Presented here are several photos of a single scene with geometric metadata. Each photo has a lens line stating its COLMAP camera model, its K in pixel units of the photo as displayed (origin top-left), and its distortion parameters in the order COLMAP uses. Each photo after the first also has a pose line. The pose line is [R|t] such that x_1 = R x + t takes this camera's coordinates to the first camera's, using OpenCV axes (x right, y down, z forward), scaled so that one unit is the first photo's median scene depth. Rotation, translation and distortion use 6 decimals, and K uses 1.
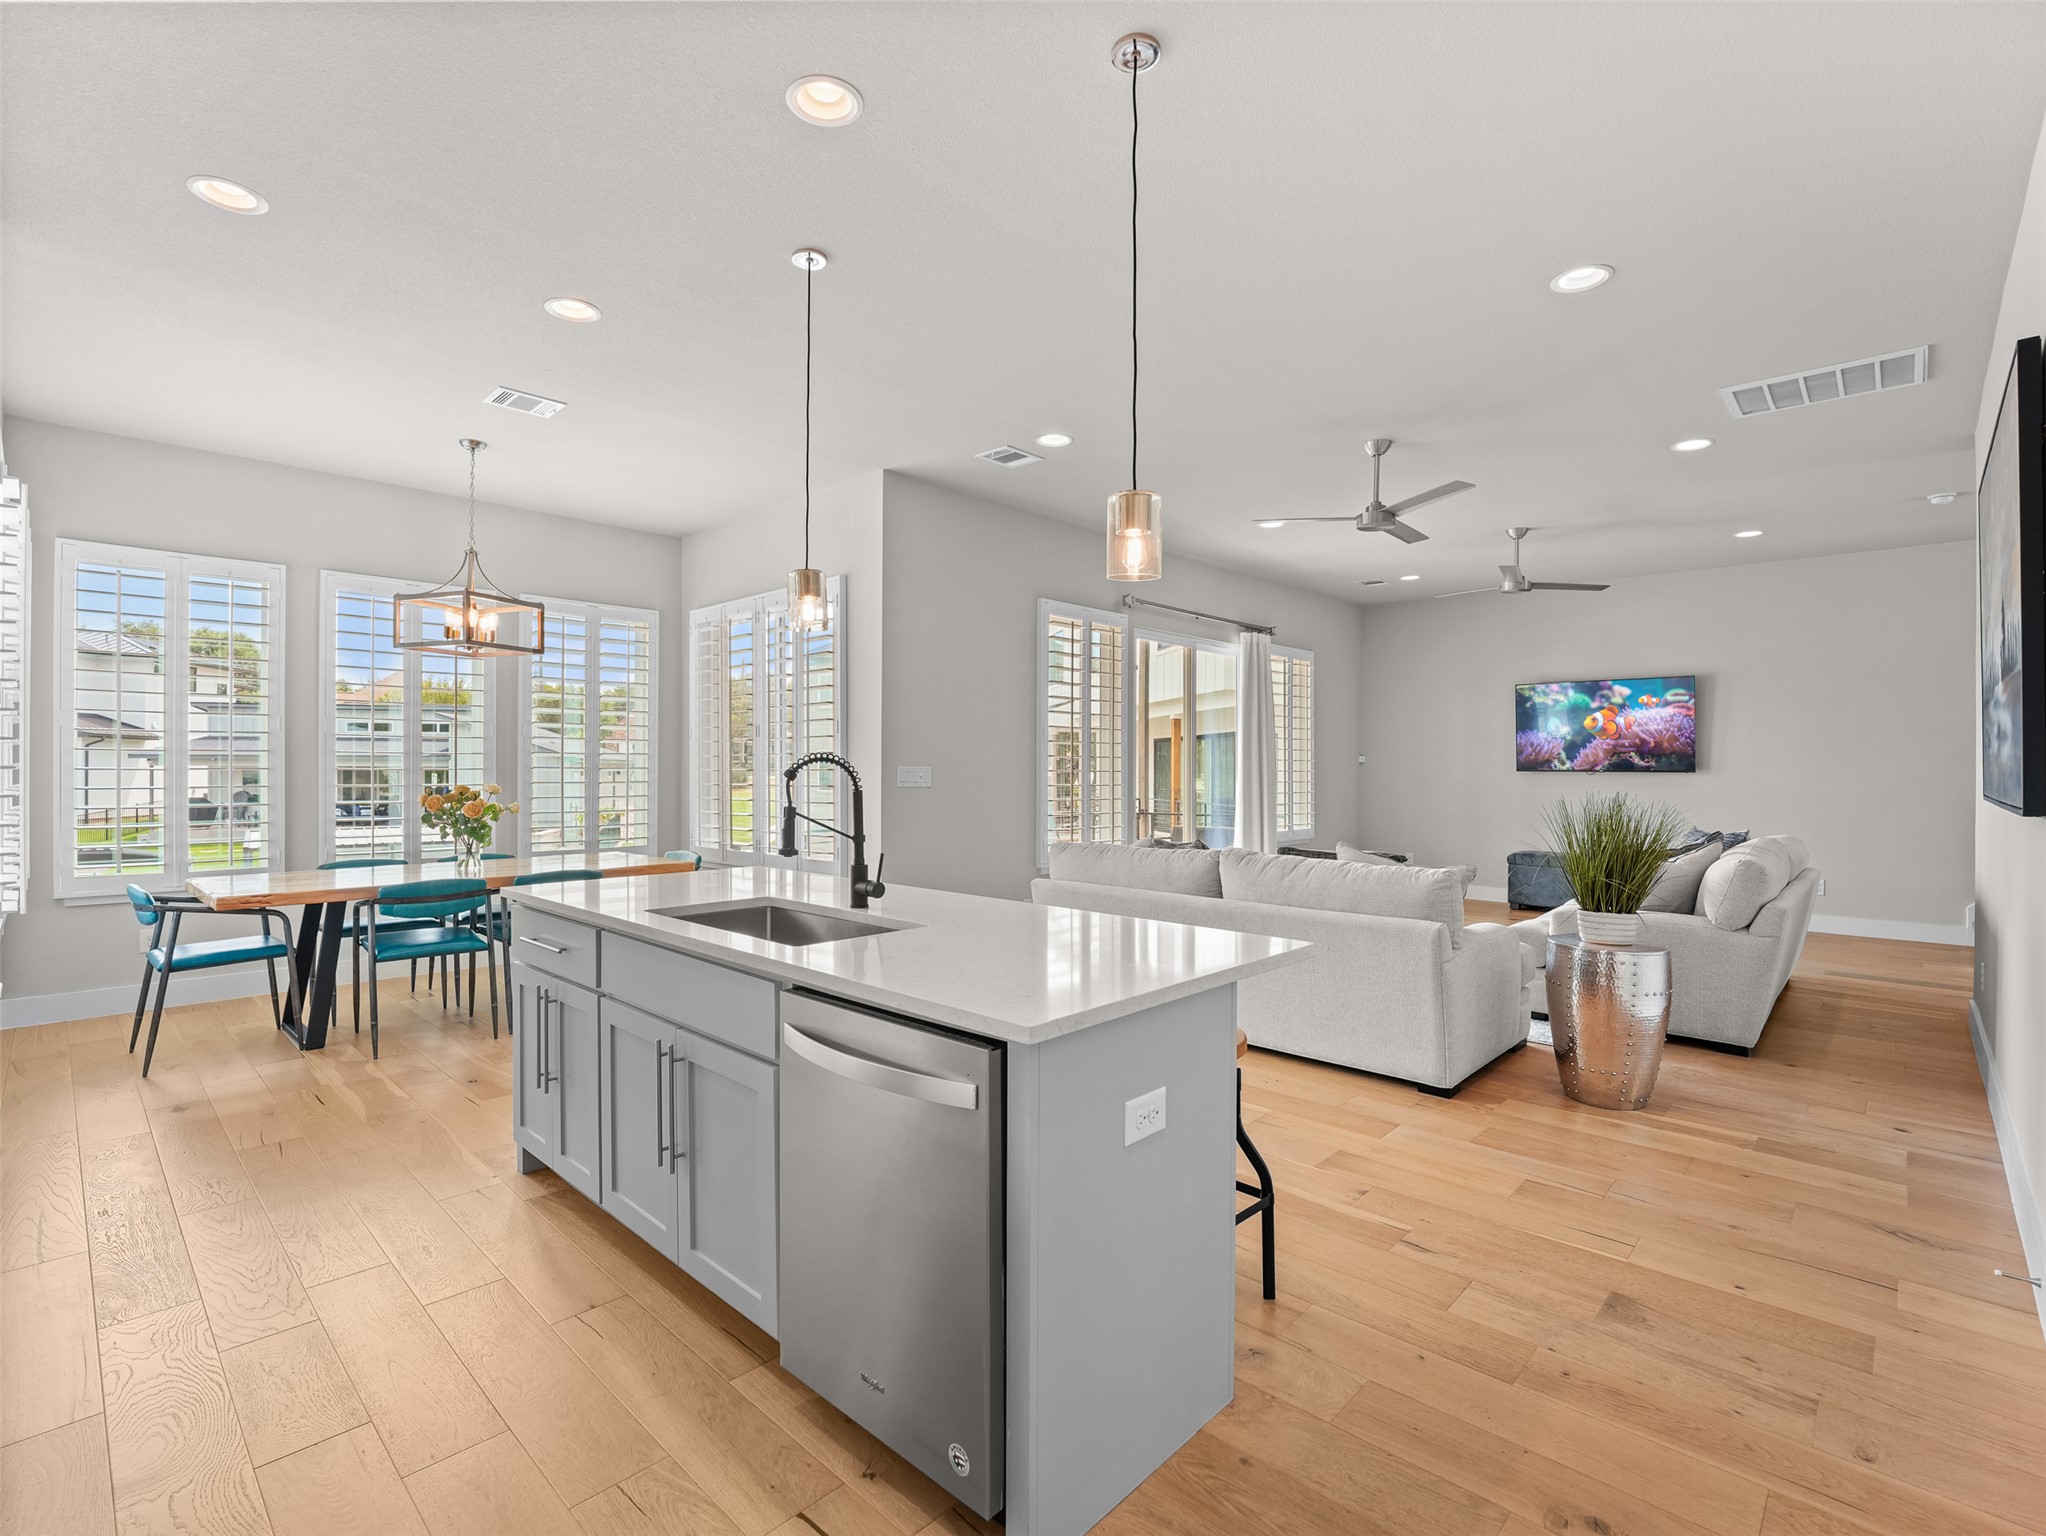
lens RADIAL K [[942.1, 0, 1015.7], [0, 942.1, 740.7], [0, 0, 1]] dist [0.000238, 0.000048]
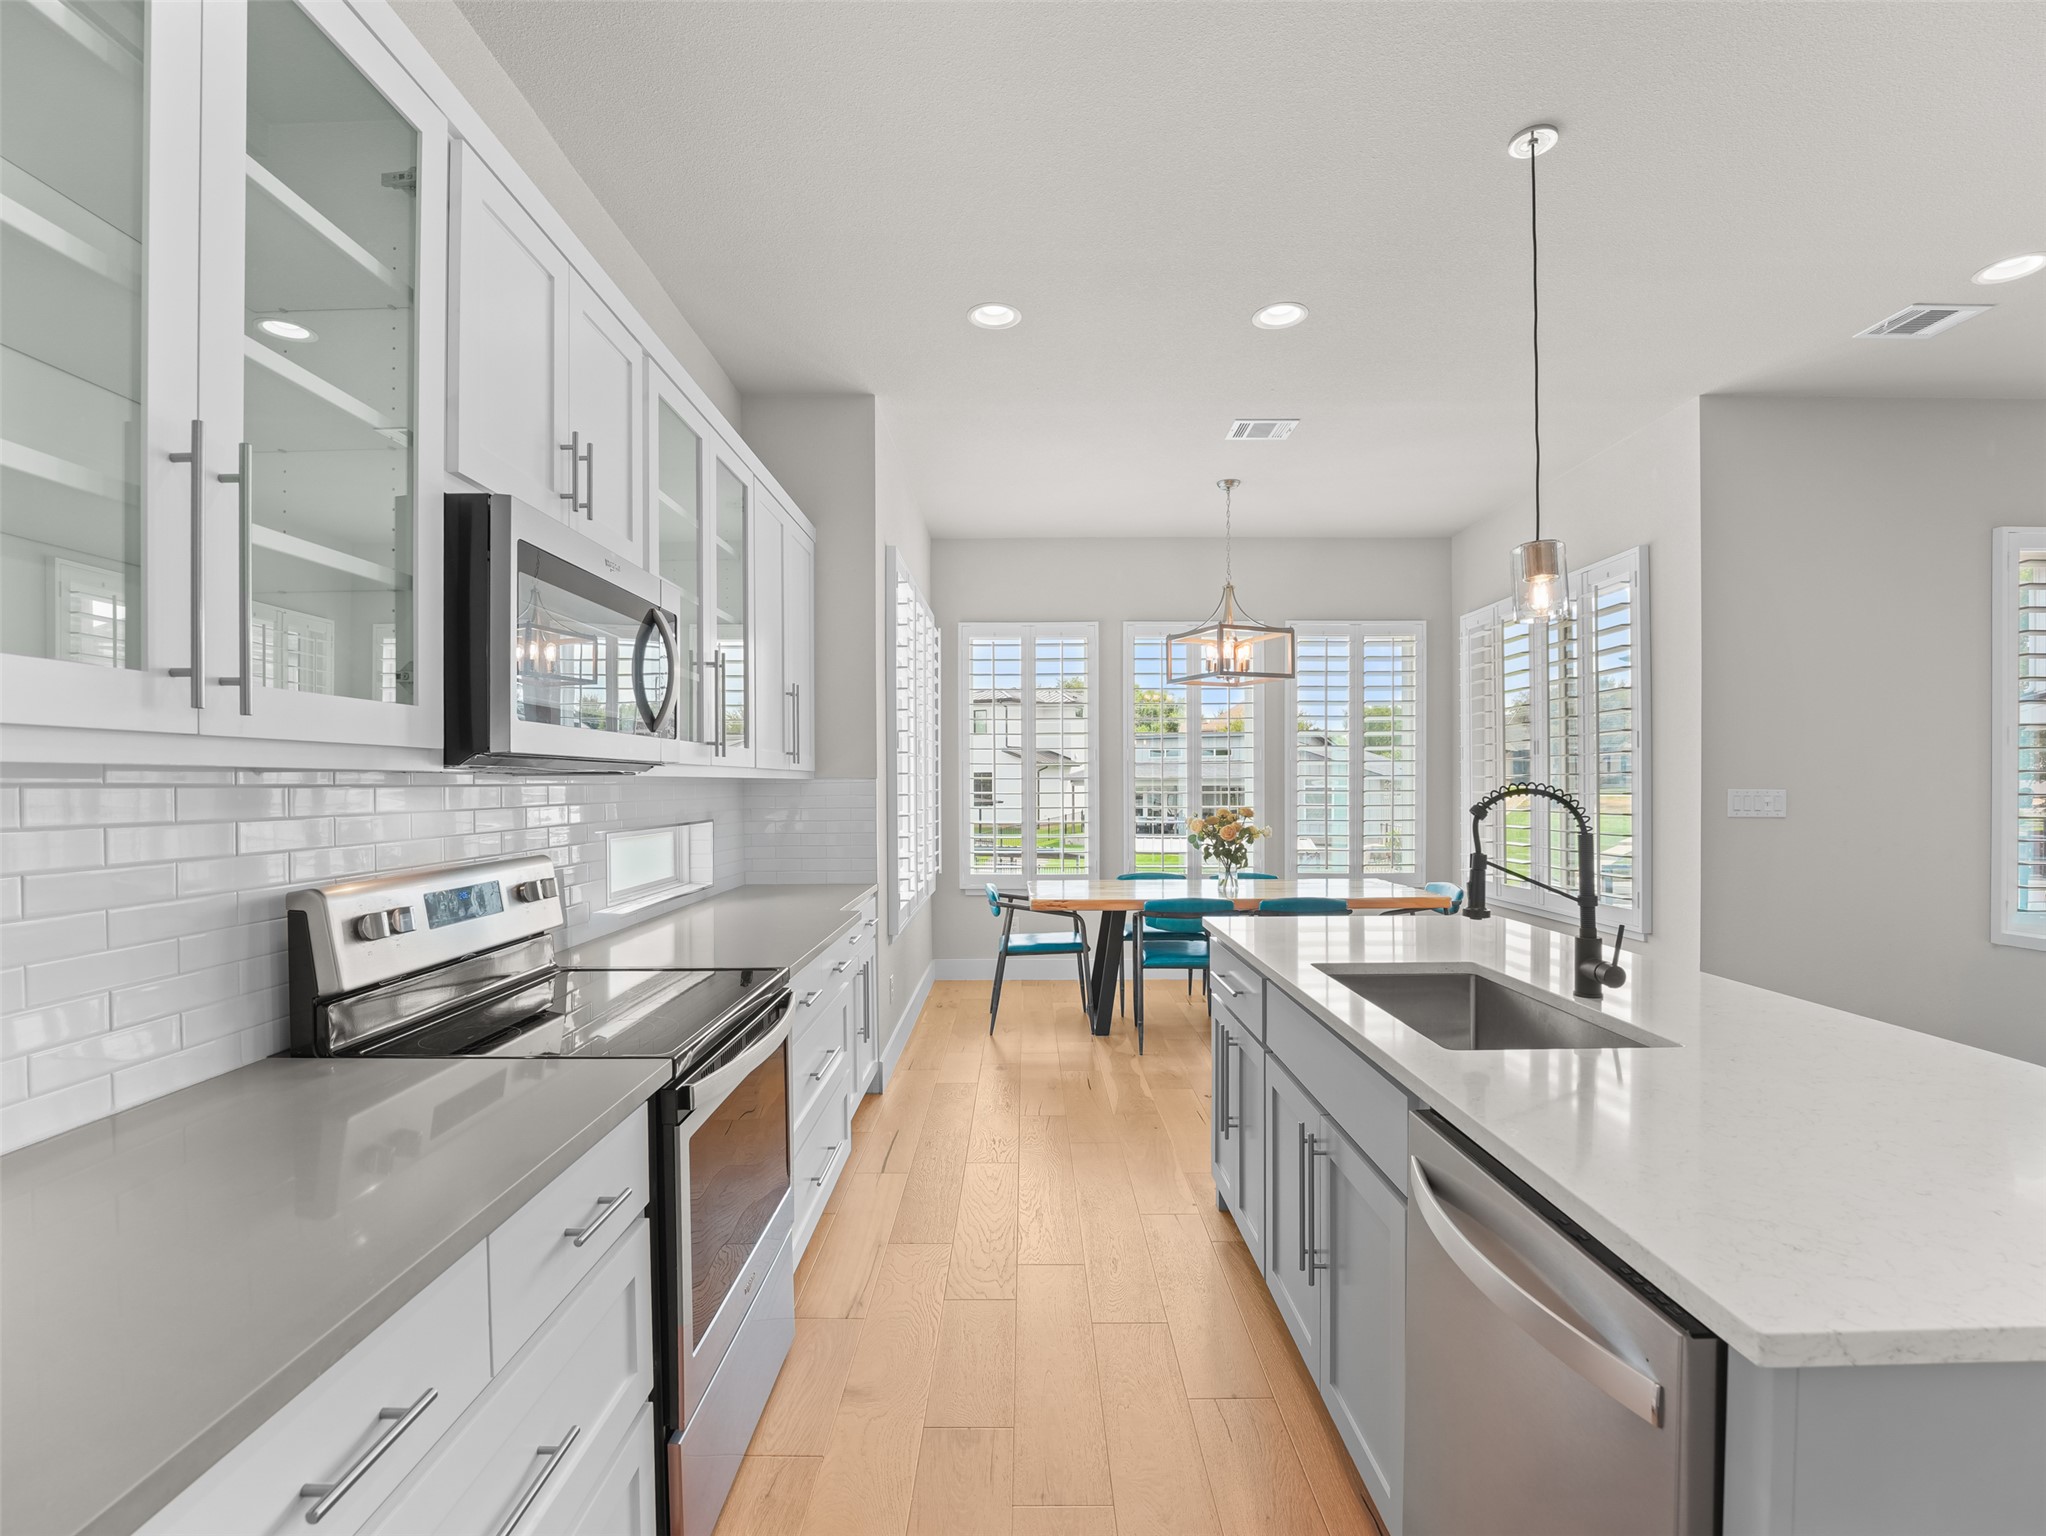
lens RADIAL K [[948.7, 0, 1030.5], [0, 948.7, 781.6], [0, 0, 1]] dist [-0.022234, 0.001425]
pose [[0.692907, -0.005408, -0.721007, 0.038079], [0.023047, 0.999627, 0.014651, -0.004762], [0.720659, -0.026769, 0.692773, 0.134280]]
